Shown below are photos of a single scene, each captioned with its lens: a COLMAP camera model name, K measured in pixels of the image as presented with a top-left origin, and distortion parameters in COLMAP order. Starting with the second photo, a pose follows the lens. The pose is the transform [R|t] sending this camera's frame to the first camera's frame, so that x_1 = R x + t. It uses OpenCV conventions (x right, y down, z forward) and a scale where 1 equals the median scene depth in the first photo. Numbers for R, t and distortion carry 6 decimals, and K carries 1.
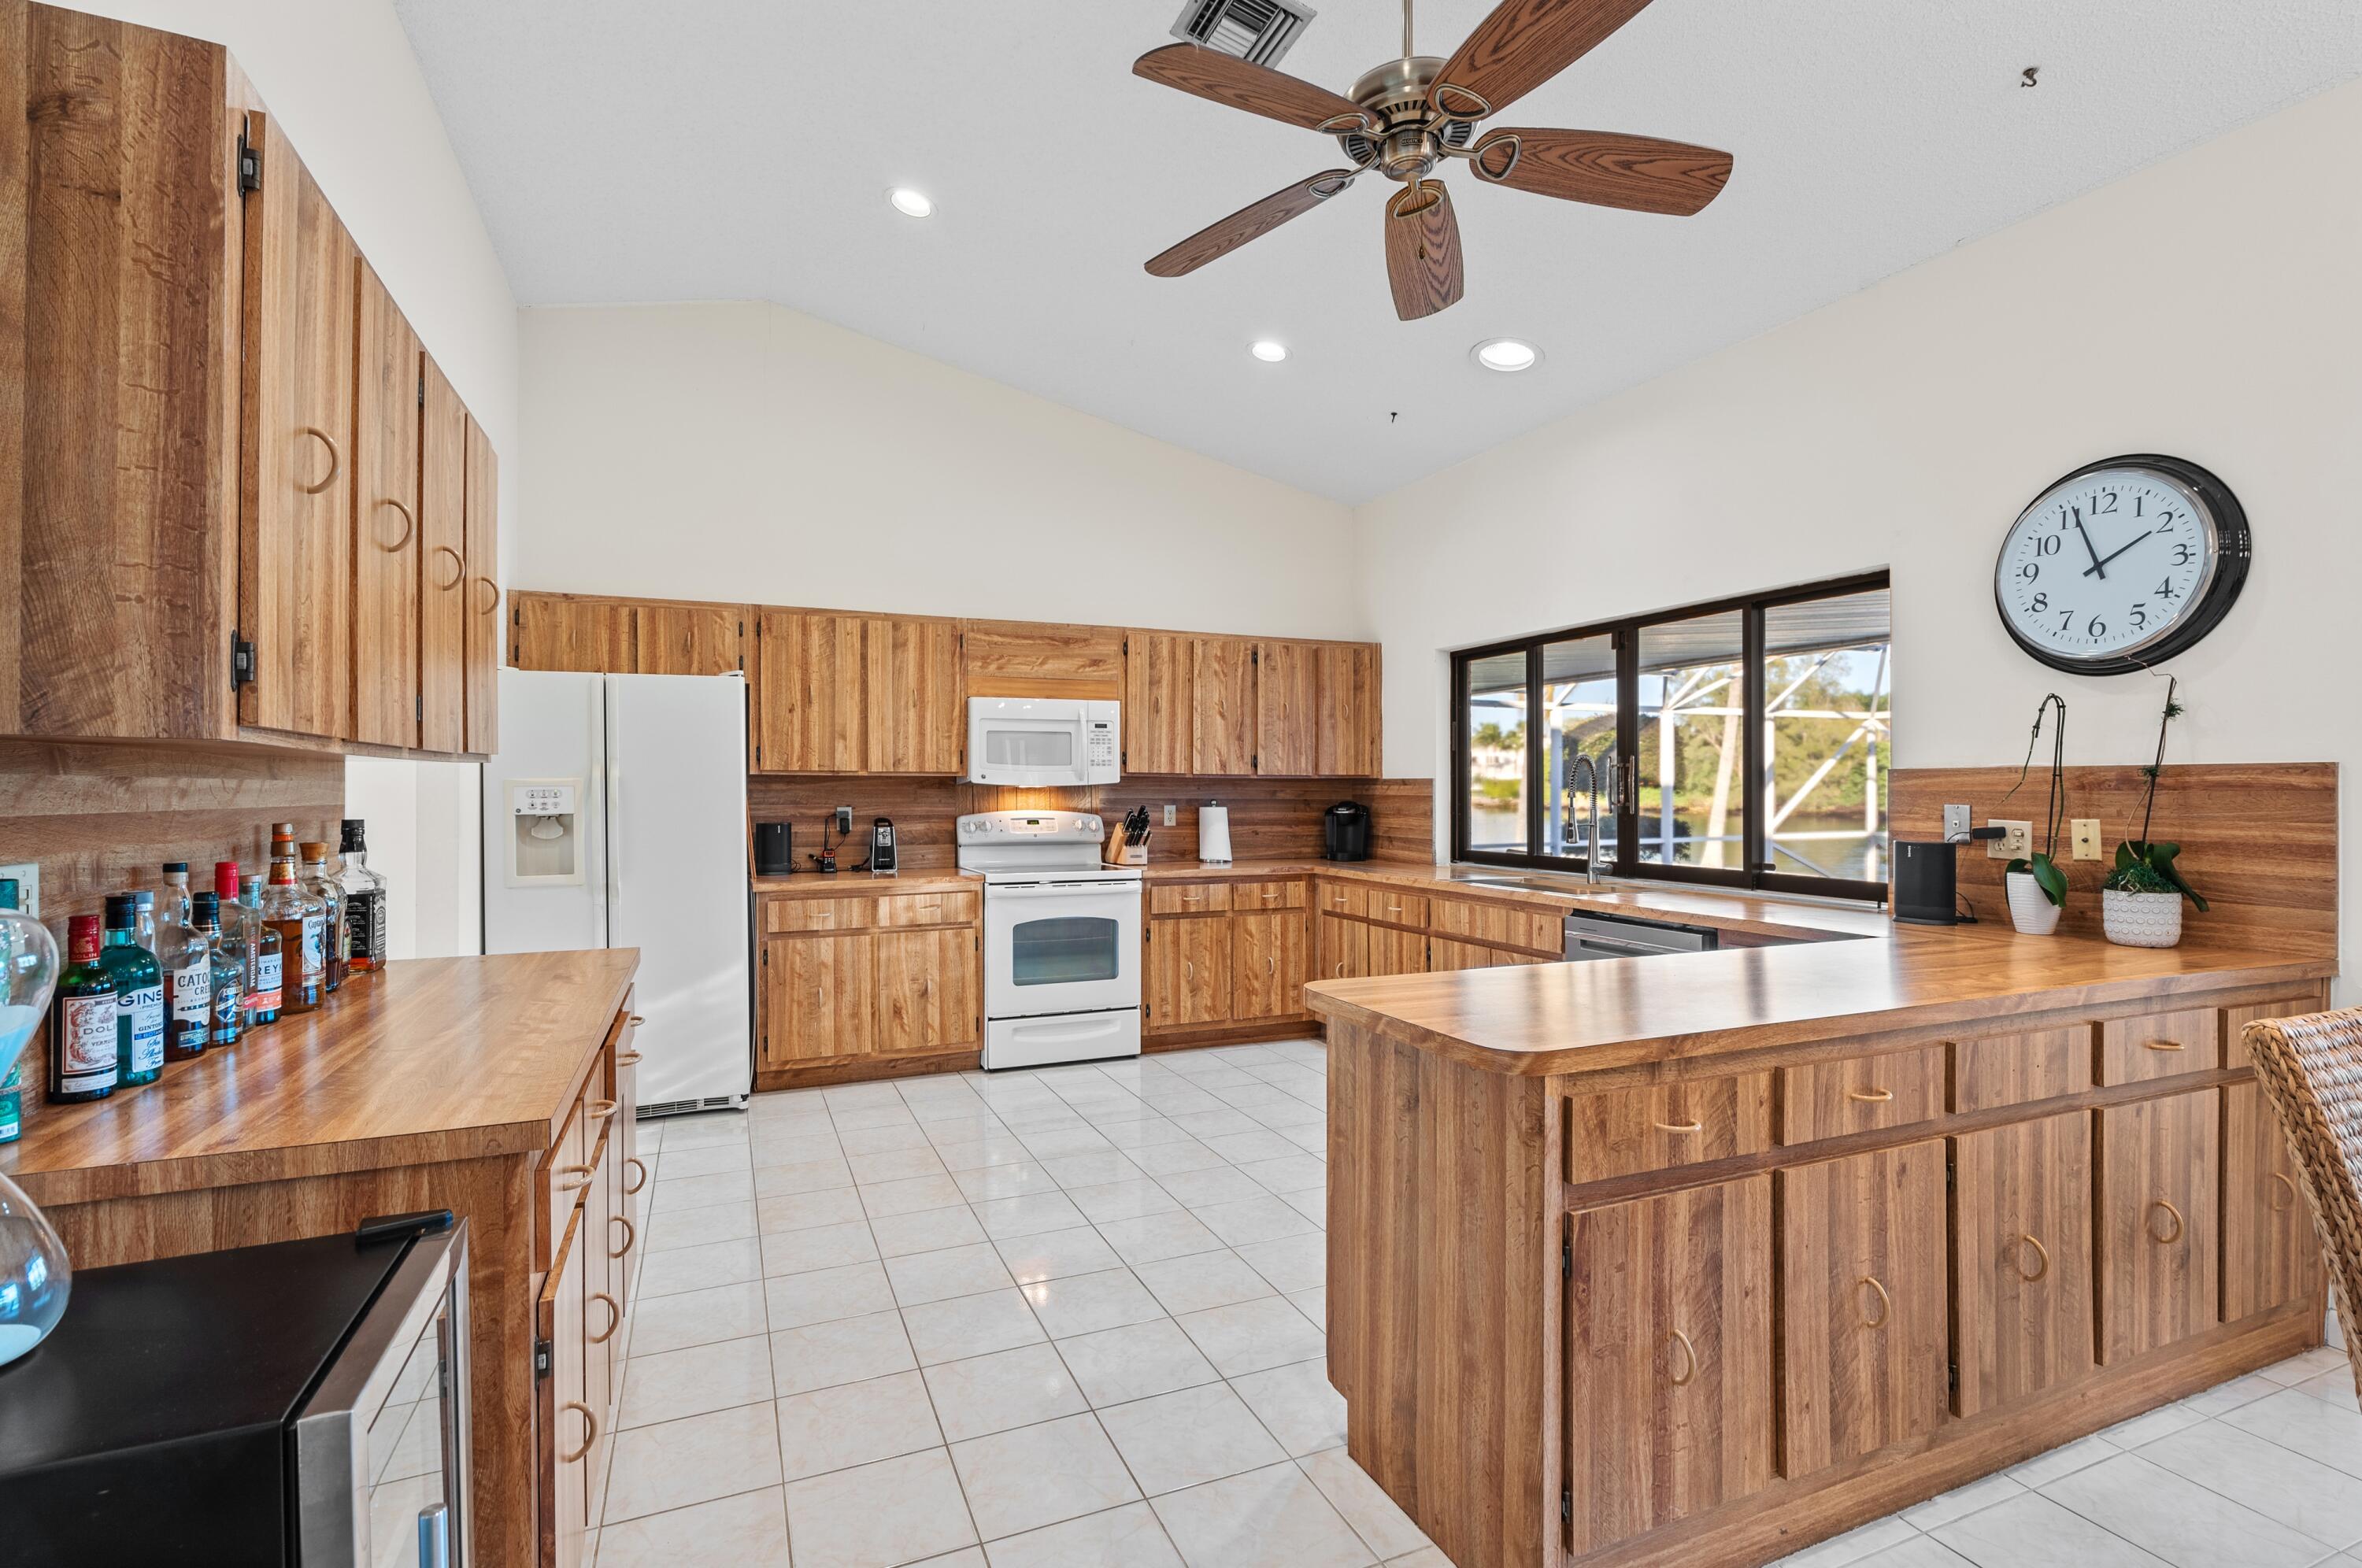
lens RADIAL K [[1099.8, 0, 1181.0], [0, 1099.8, 784.0], [0, 0, 1]] dist [-0.003356, 0.001206]
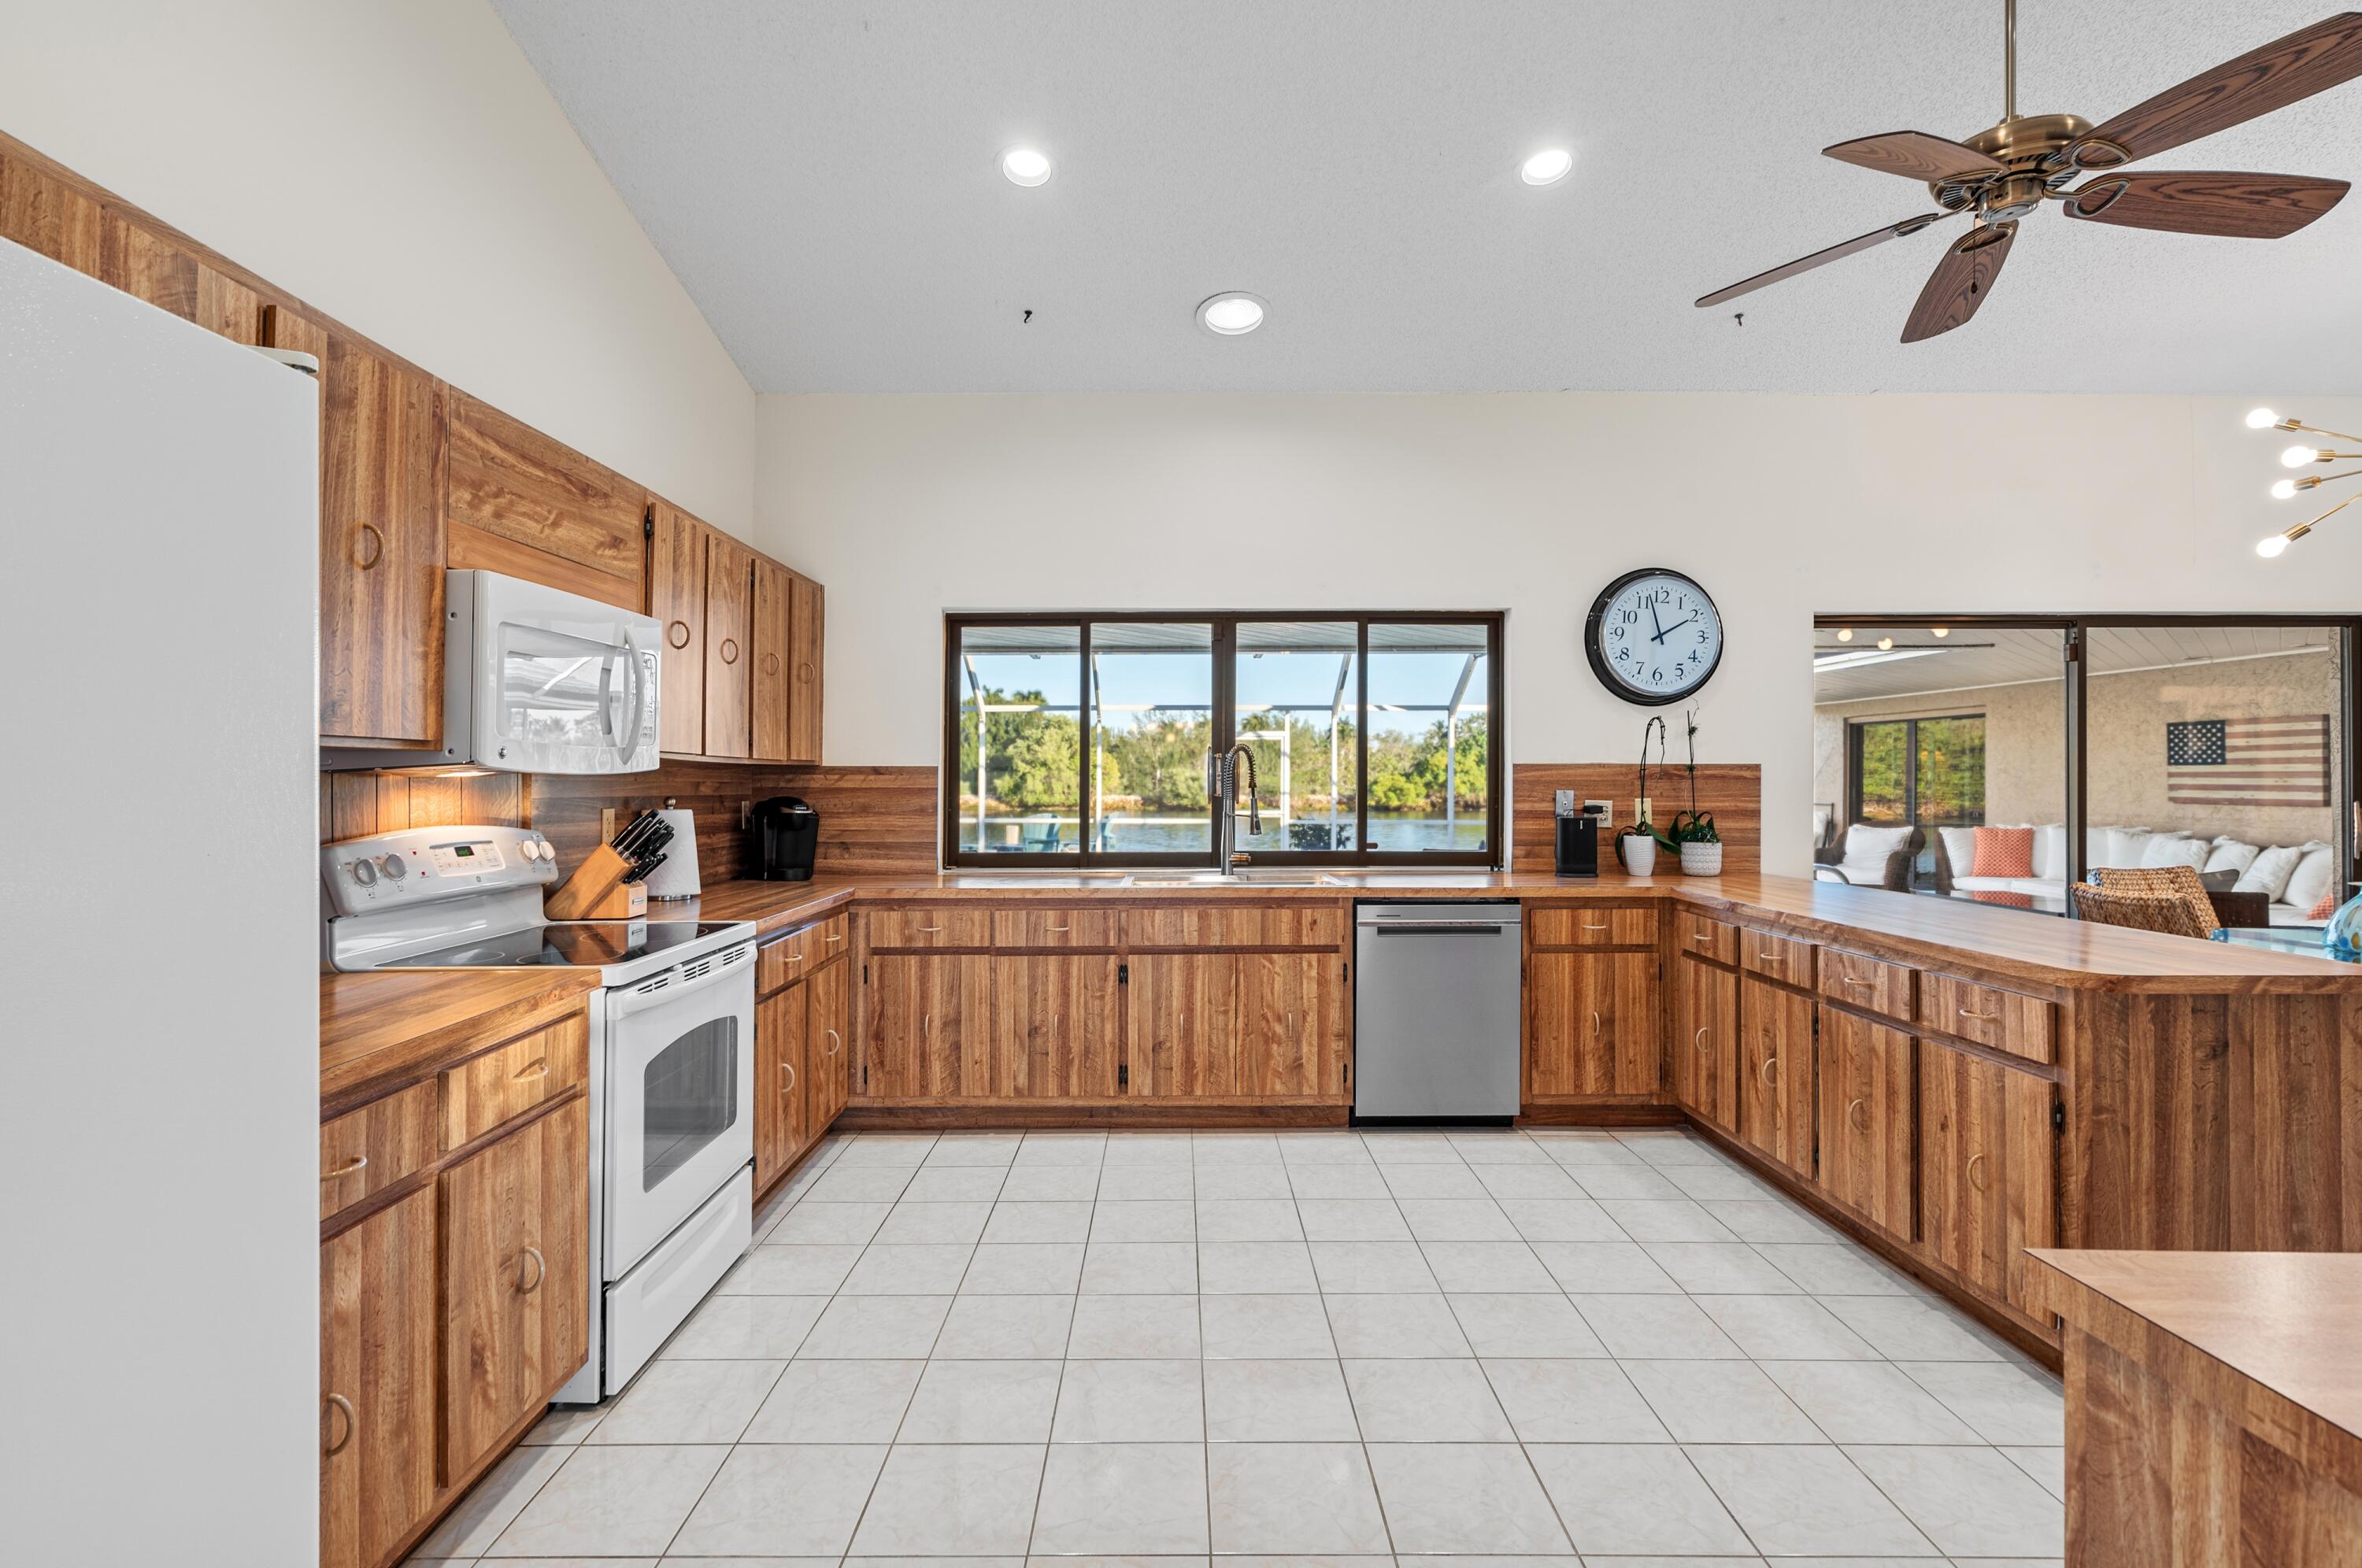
lens RADIAL K [[1073.0, 0, 1185.6], [0, 1073.0, 760.1], [0, 0, 1]] dist [-0.003255, 0.000206]
pose [[0.394193, 0.014876, 0.918907, -0.509253], [-0.003299, 0.999885, -0.014772, 0.001520], [-0.919022, 0.002791, 0.394197, 0.627431]]
